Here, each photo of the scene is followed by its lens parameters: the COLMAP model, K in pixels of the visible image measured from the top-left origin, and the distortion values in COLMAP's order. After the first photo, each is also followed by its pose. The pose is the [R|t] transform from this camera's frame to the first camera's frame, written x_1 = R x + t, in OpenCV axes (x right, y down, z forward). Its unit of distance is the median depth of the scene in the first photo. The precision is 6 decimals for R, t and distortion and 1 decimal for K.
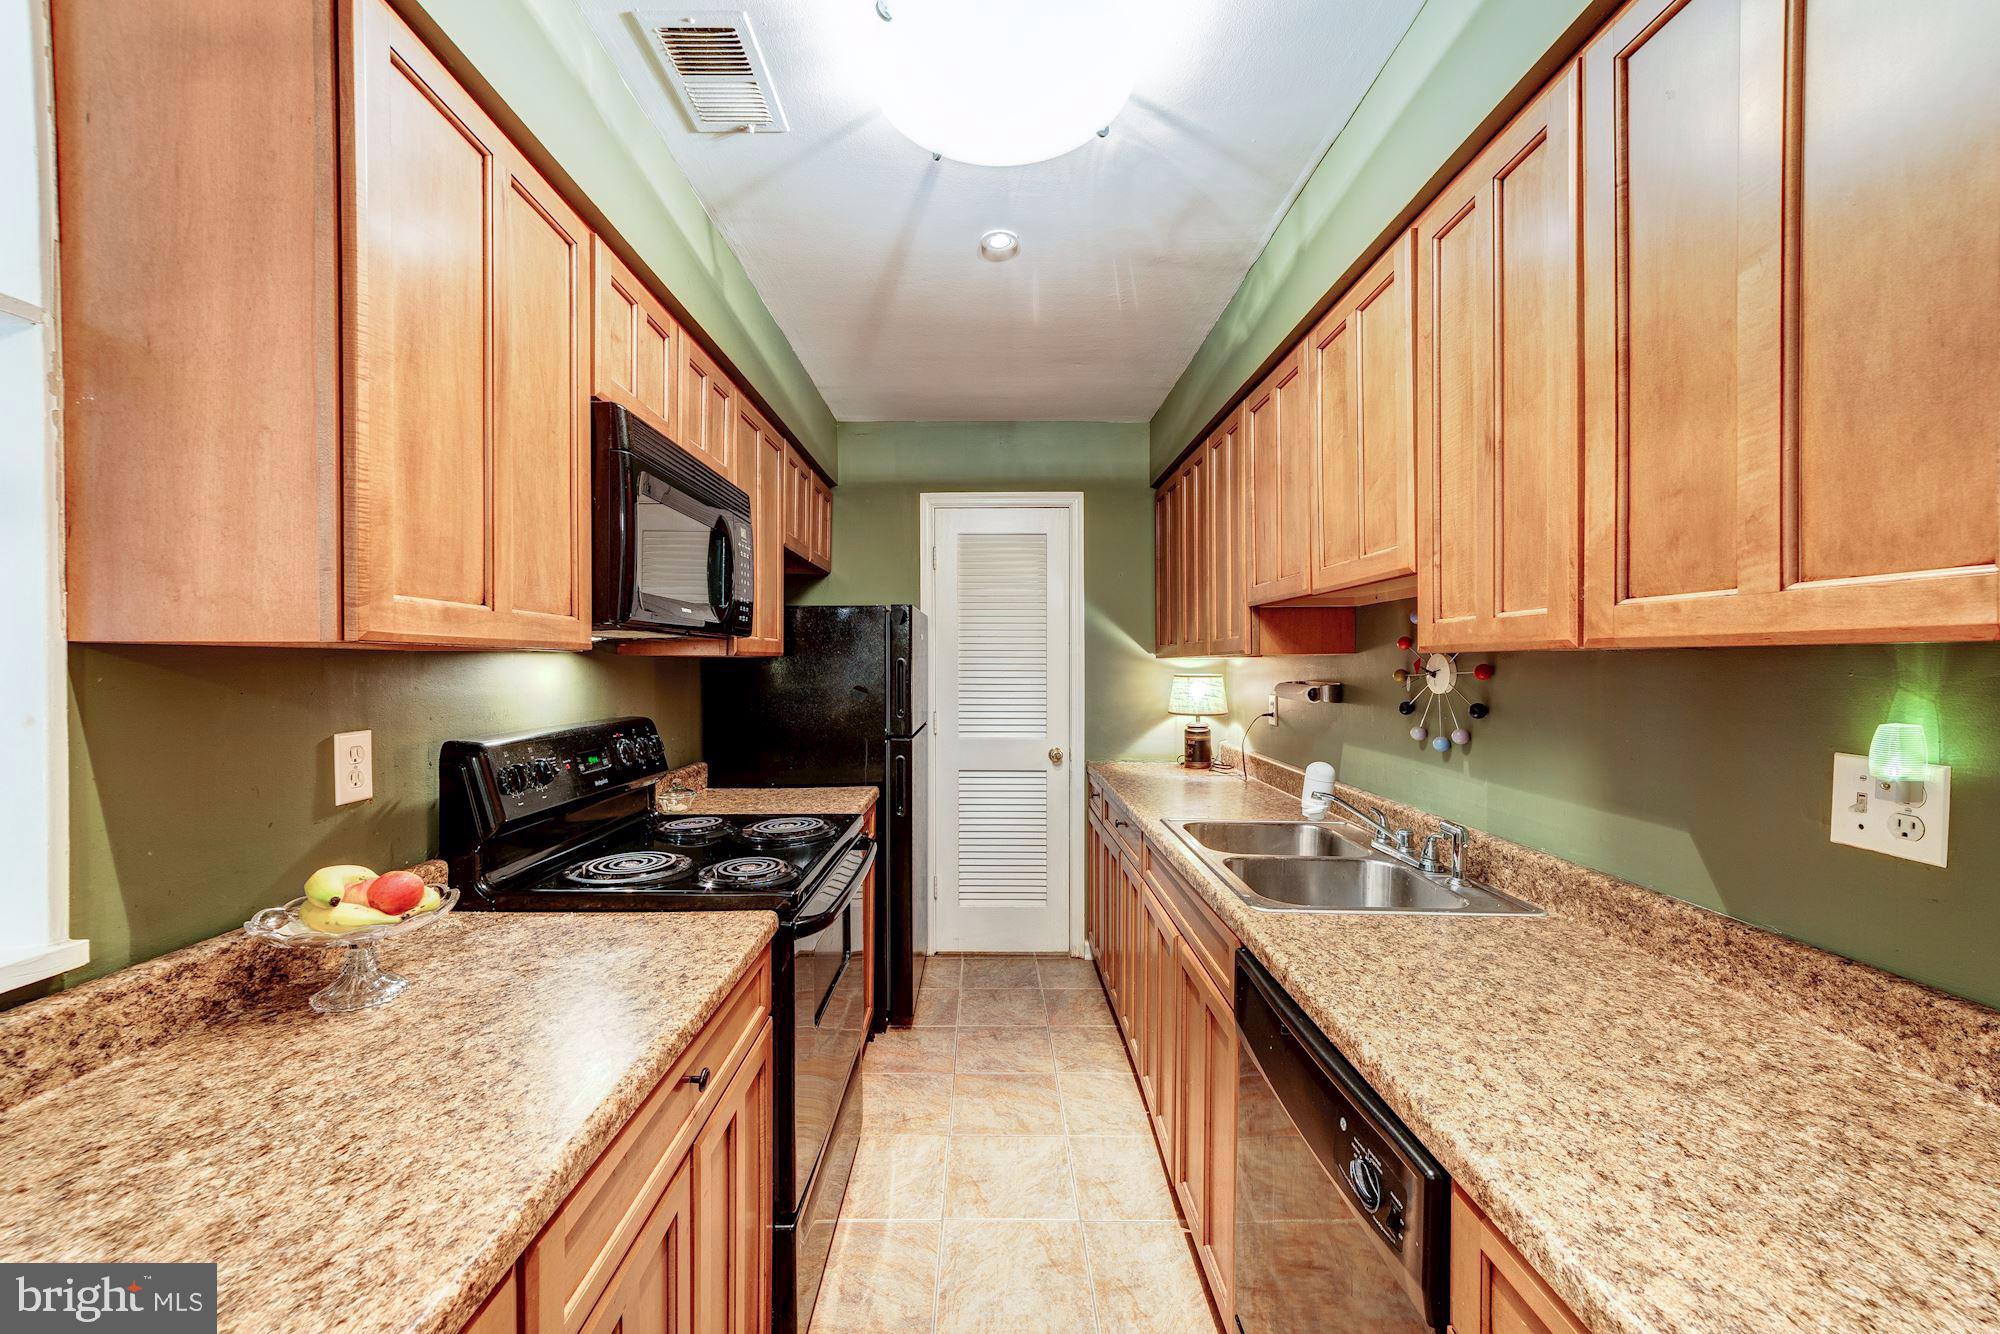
lens RADIAL K [[782.9, 0, 1006.0], [0, 782.9, 674.1], [0, 0, 1]] dist [-0.015632, 0.008618]
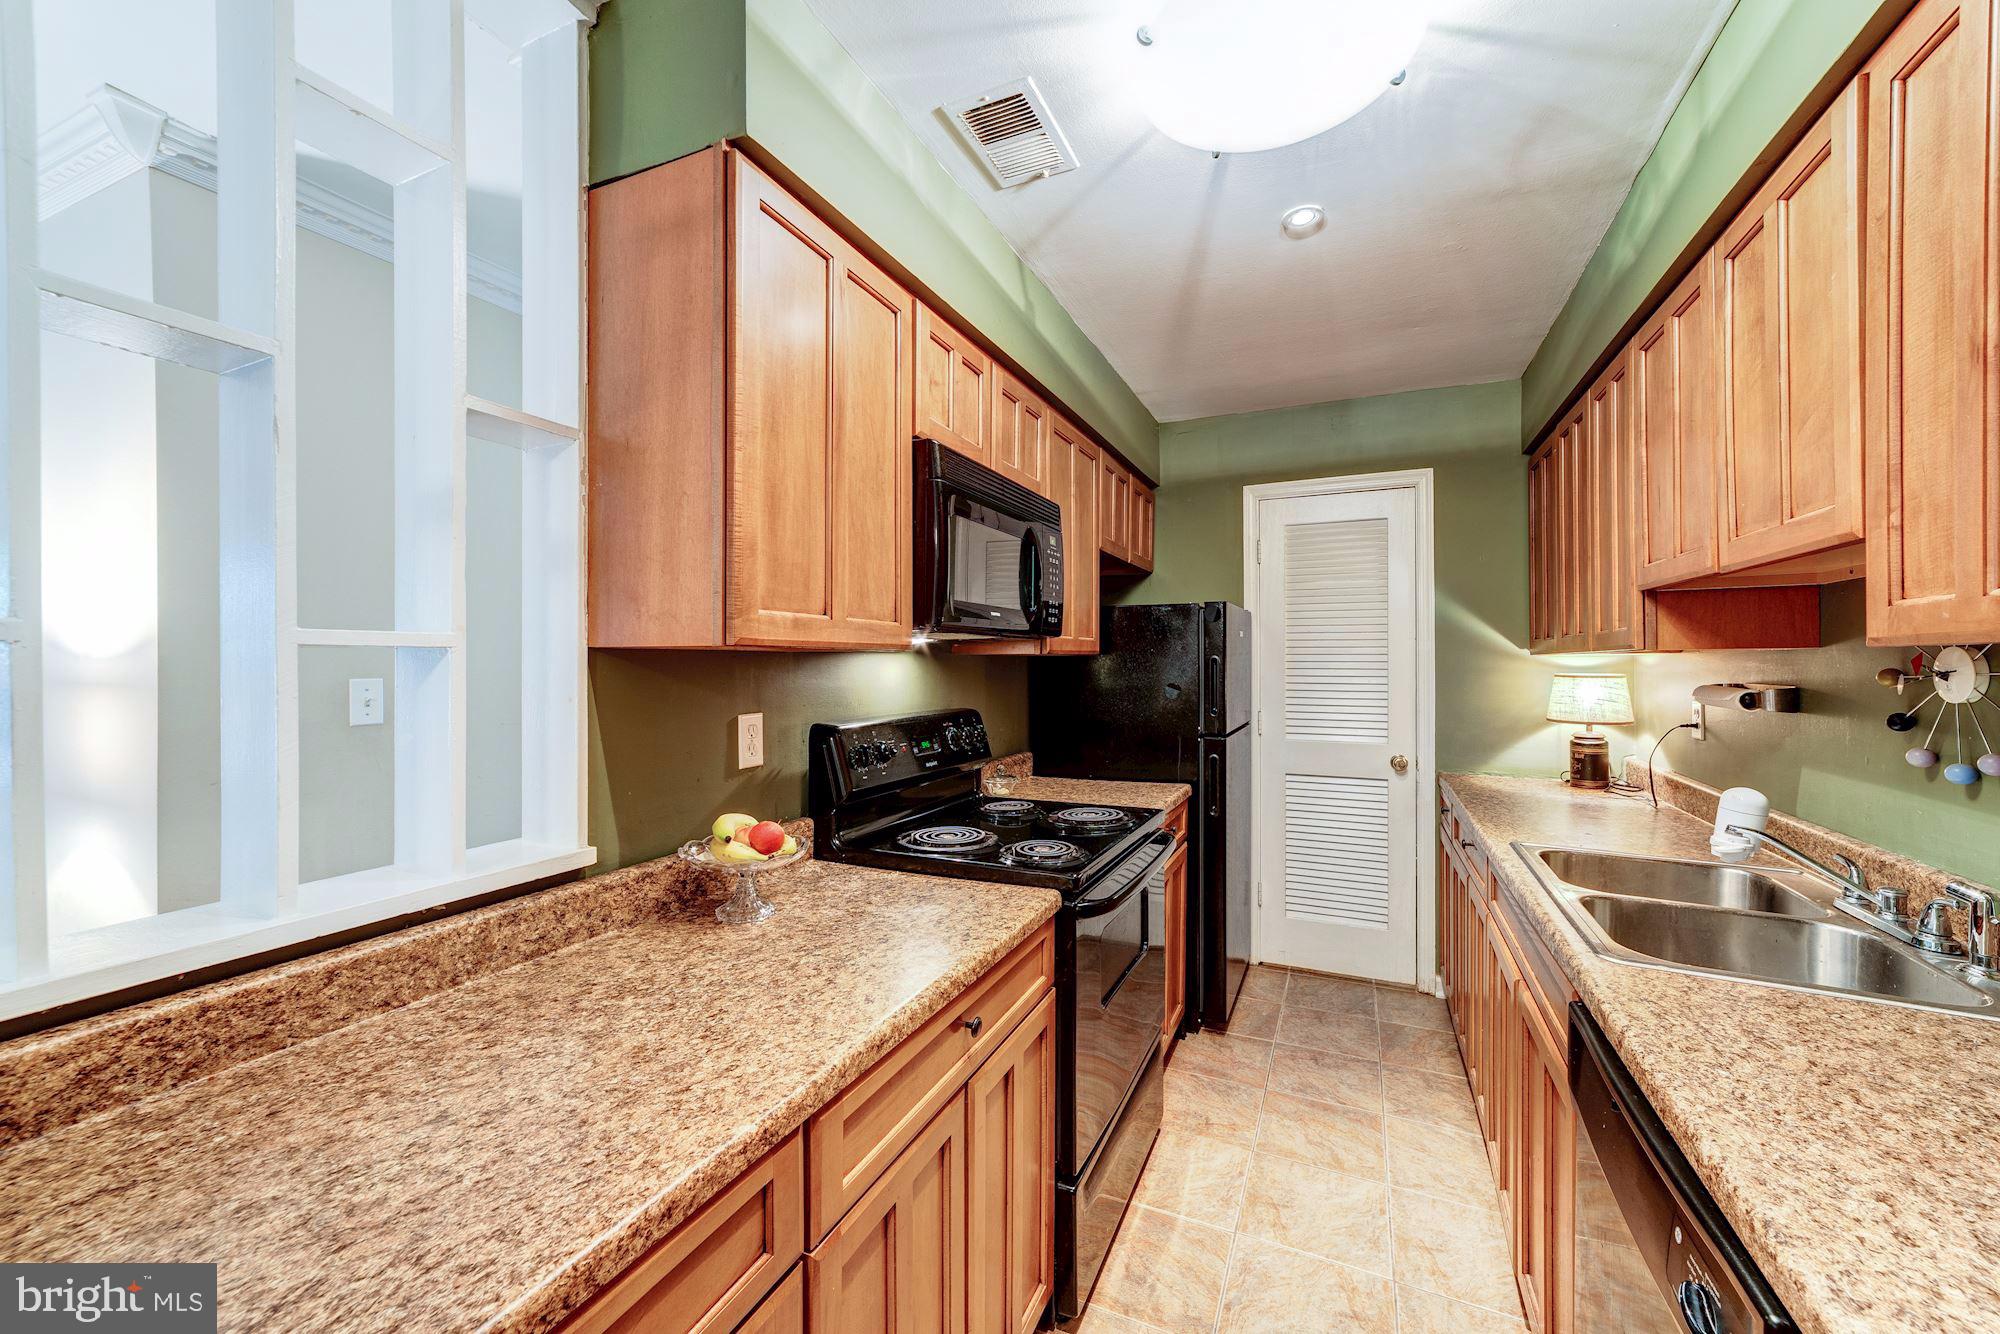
lens RADIAL K [[786.4, 0, 1009.4], [0, 786.4, 664.9], [0, 0, 1]] dist [-0.012728, 0.007023]
pose [[0.907291, 0.000821, -0.420502, 0.085470], [-0.004585, 0.999958, -0.007941, 0.000270], [0.420478, 0.009133, 0.907257, -0.015454]]
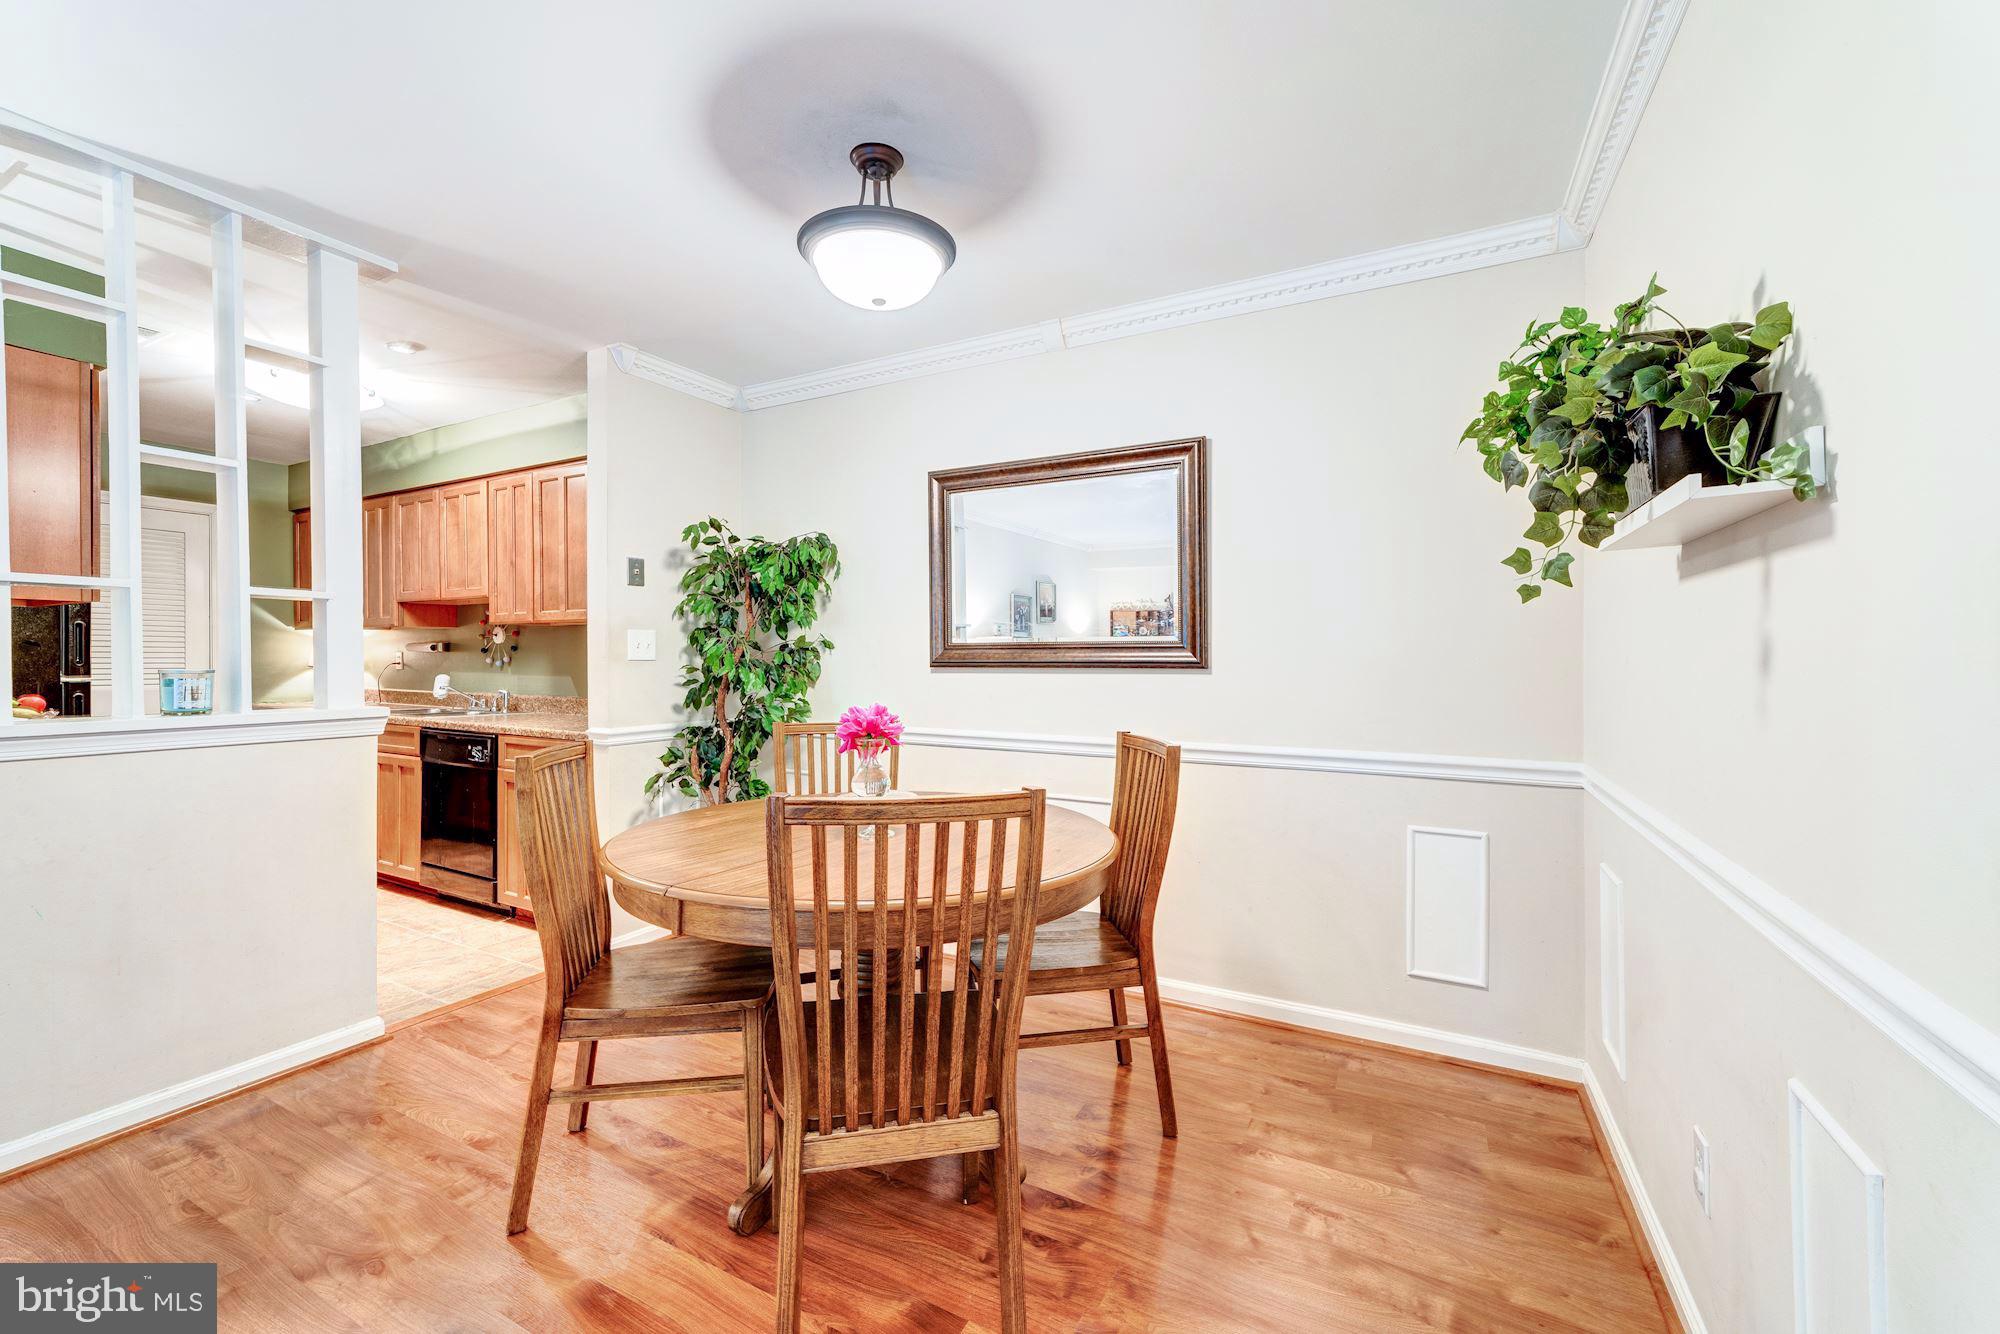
lens RADIAL K [[762.9, 0, 1003.3], [0, 762.9, 654.6], [0, 0, 1]] dist [0.000022, 0.000044]
pose [[0.471019, 0.004753, 0.882110, -0.985377], [0.011133, 0.999874, -0.011332, 0.127103], [-0.882053, 0.015158, 0.470907, -1.854262]]
